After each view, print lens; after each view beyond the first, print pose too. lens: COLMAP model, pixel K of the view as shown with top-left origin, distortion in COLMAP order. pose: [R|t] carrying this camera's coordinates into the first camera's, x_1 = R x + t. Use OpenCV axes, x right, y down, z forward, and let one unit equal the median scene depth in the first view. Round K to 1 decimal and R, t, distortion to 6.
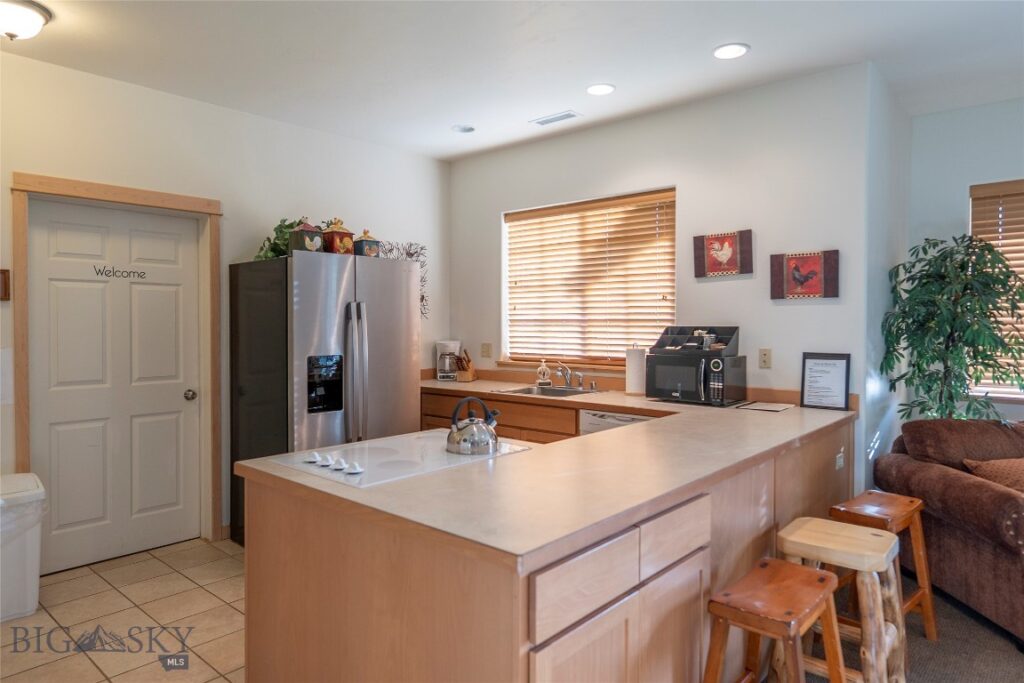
lens RADIAL K [[644.1, 0, 514.4], [0, 644.1, 340.6], [0, 0, 1]] dist [0.001416, 0.003213]
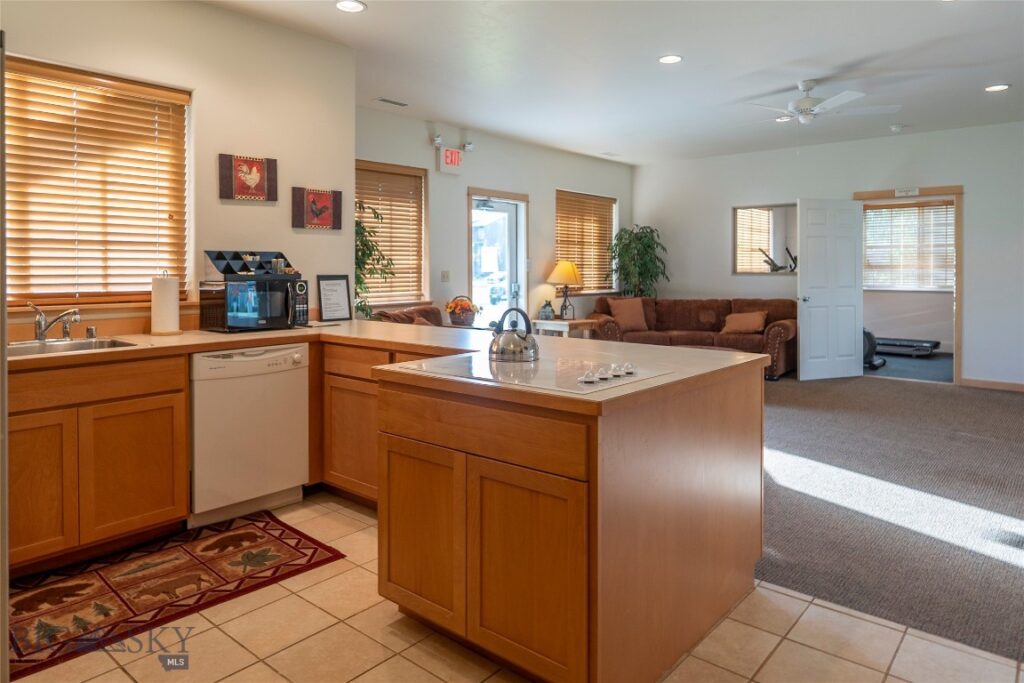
lens RADIAL K [[644.1, 0, 515.4], [0, 644.1, 339.4], [0, 0, 1]] dist [0.001416, 0.003213]
pose [[-0.005788, -0.117995, 0.992997, -0.701175], [0.029352, 0.992566, 0.118115, 0.006014], [-0.999552, 0.029830, -0.002282, 0.614429]]
